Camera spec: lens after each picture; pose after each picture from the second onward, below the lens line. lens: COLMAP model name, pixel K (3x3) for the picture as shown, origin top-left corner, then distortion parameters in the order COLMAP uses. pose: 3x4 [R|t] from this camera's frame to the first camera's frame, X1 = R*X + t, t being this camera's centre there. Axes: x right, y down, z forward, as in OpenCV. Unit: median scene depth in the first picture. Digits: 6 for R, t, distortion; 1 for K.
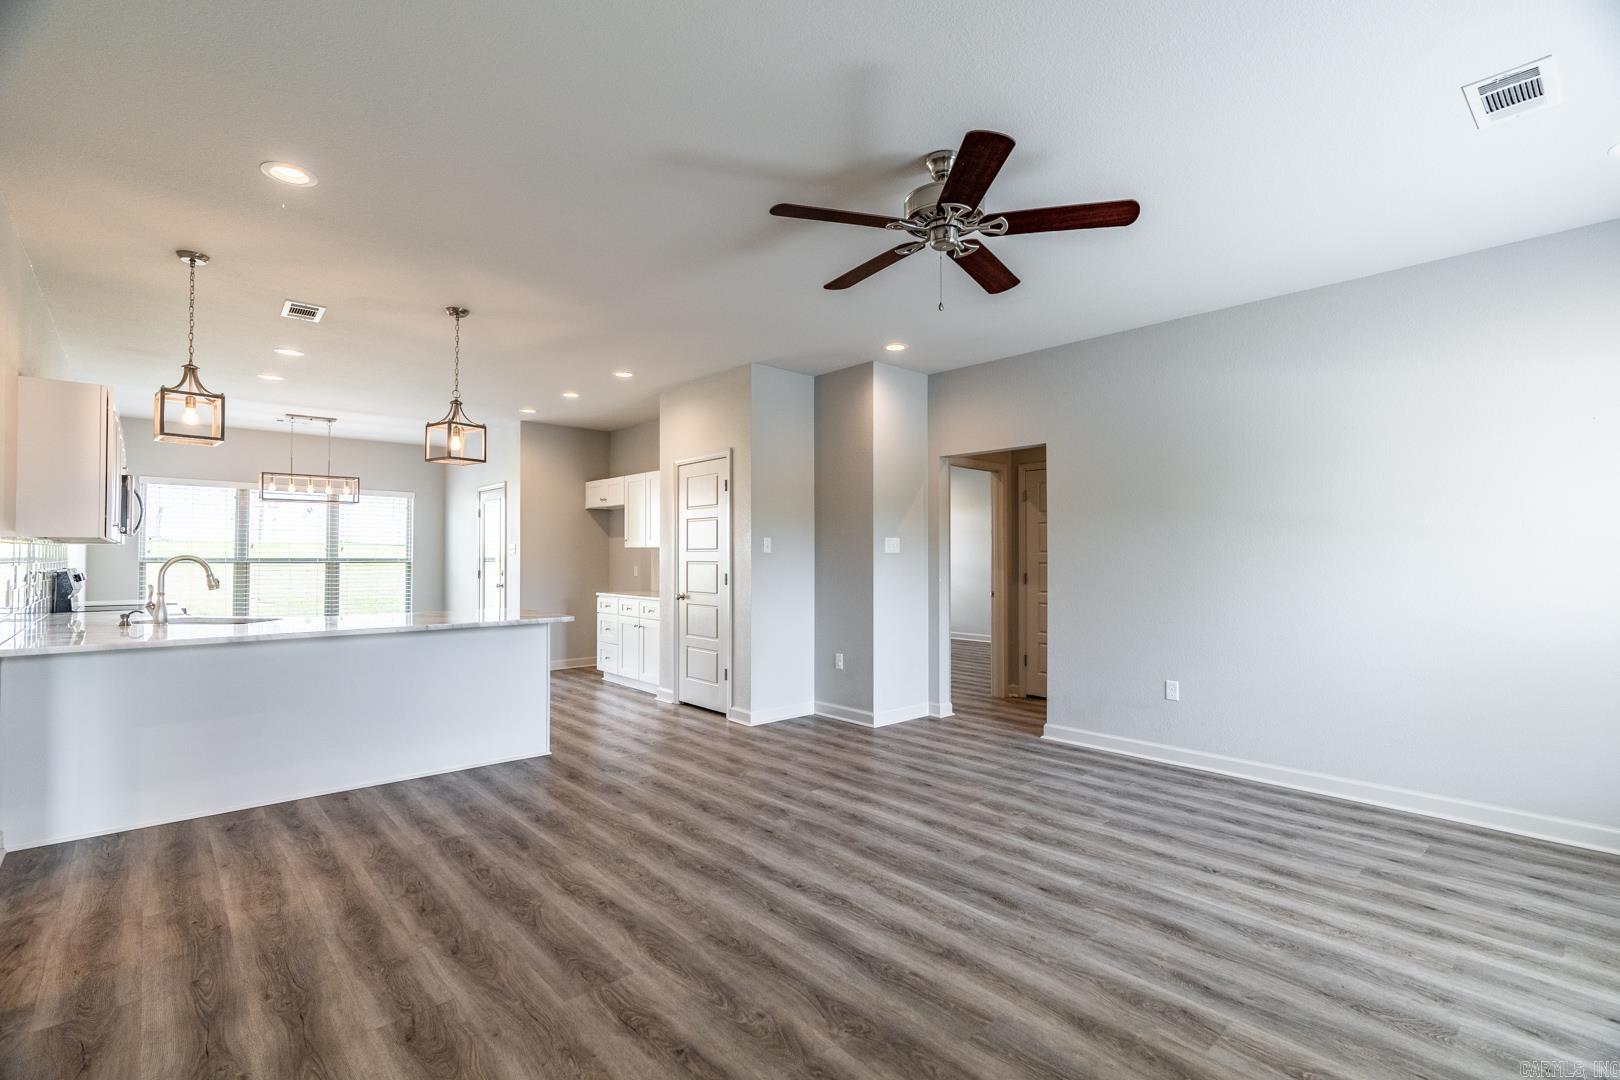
lens RADIAL K [[743.3, 0, 801.4], [0, 743.3, 537.0], [0, 0, 1]] dist [-0.001675, -0.000079]
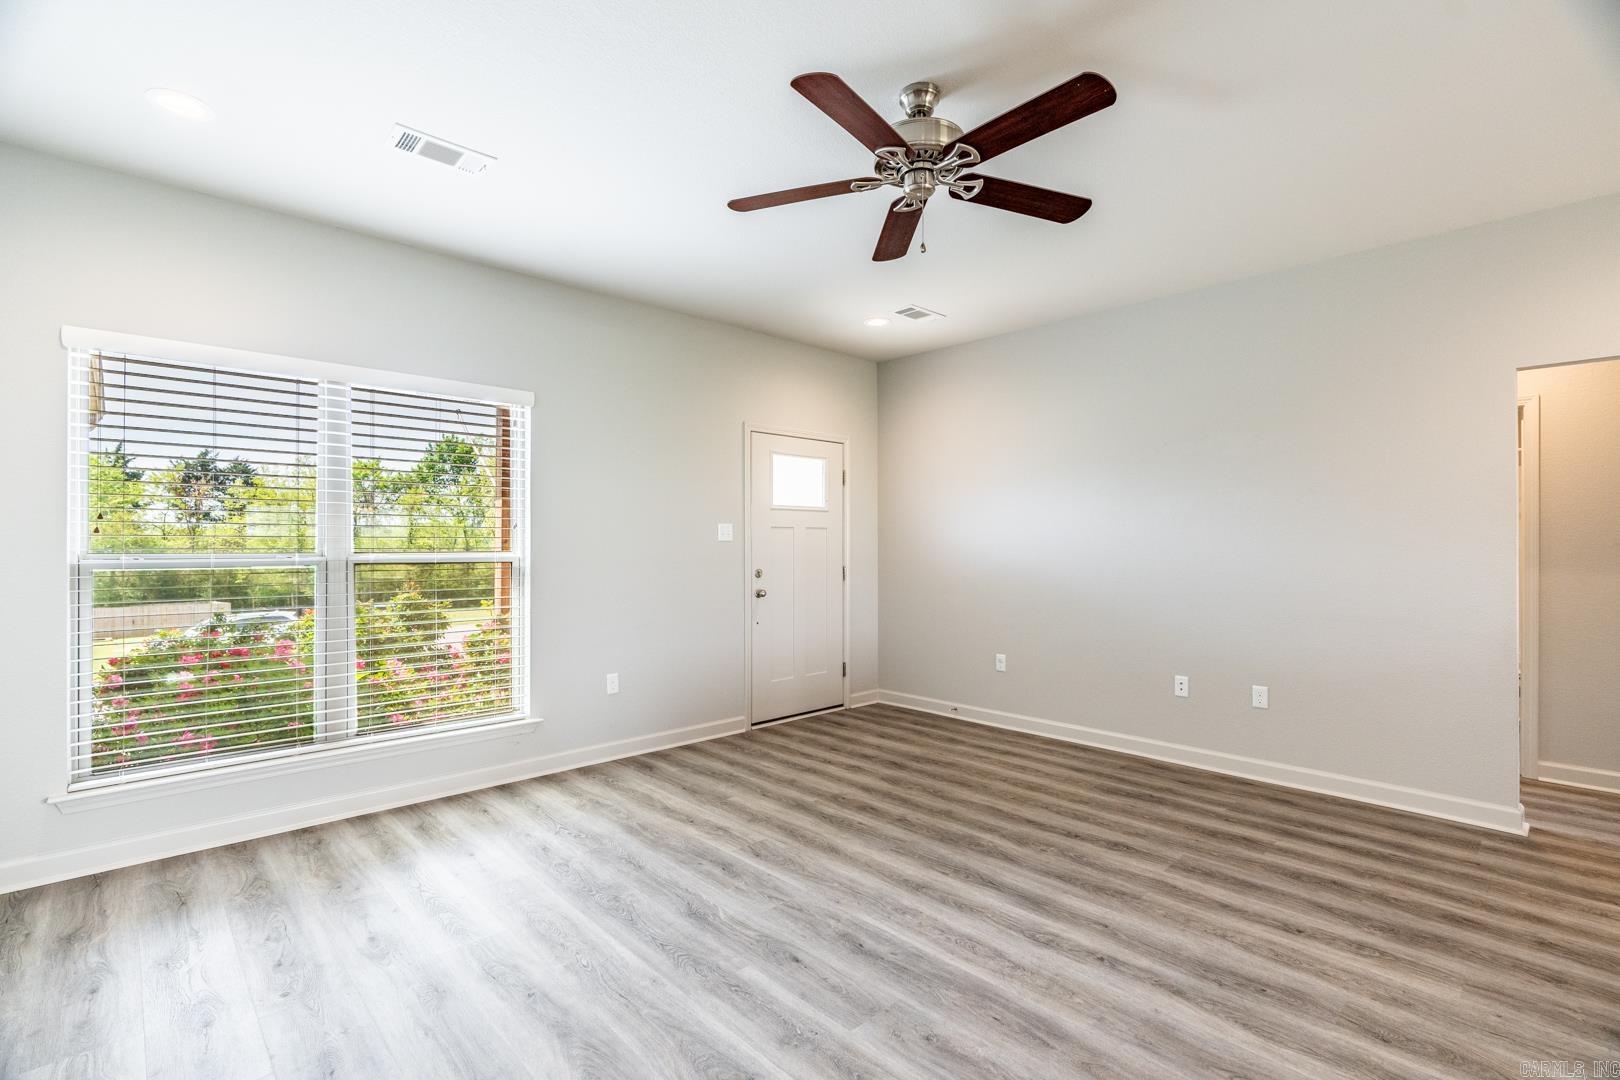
lens RADIAL K [[743.3, 0, 801.4], [0, 743.3, 537.0], [0, 0, 1]] dist [-0.001675, -0.000079]
pose [[-0.999773, -0.004252, -0.020857, 0.378118], [-0.003461, 0.999280, -0.037789, 0.055378], [0.021003, -0.037708, -0.999068, 2.027120]]
